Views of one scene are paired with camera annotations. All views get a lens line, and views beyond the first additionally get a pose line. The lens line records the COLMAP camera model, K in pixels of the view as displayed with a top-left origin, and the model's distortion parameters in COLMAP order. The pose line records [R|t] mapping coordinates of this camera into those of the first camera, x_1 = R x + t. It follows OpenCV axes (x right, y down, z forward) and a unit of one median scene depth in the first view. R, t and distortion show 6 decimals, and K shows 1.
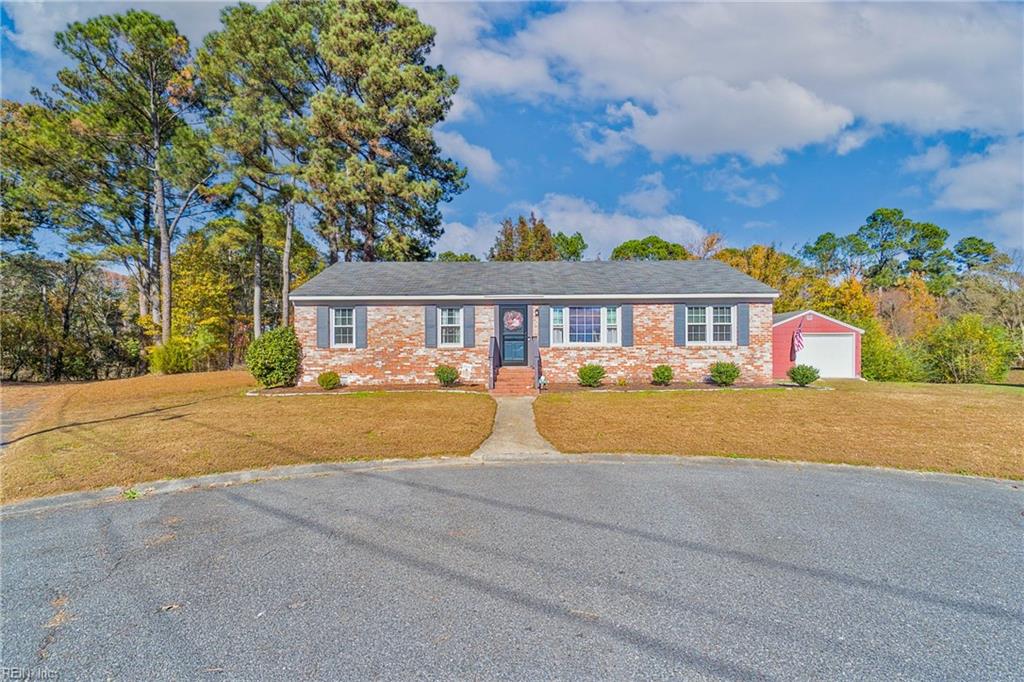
lens RADIAL K [[451.8, 0, 513.9], [0, 451.8, 342.9], [0, 0, 1]] dist [-0.004435, -0.000237]
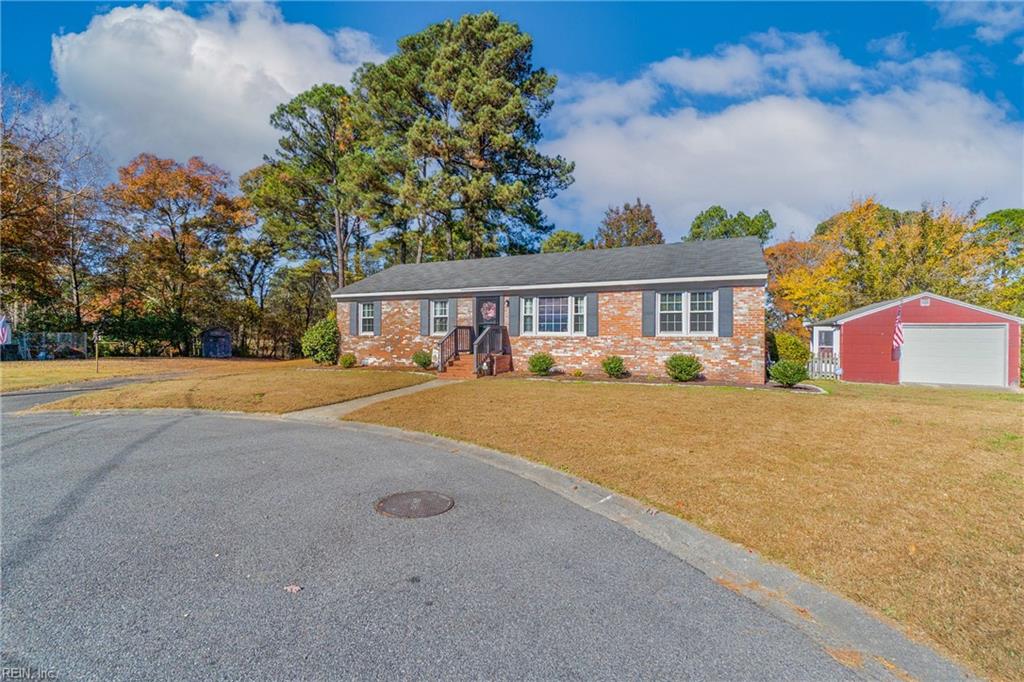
lens RADIAL K [[451.8, 0, 516.0], [0, 451.8, 336.9], [0, 0, 1]] dist [-0.004435, -0.000237]
pose [[0.904212, 0.010505, -0.426954, 0.515960], [-0.009102, 0.999944, 0.005326, 0.005269], [0.426986, -0.000930, 0.904258, 0.057429]]
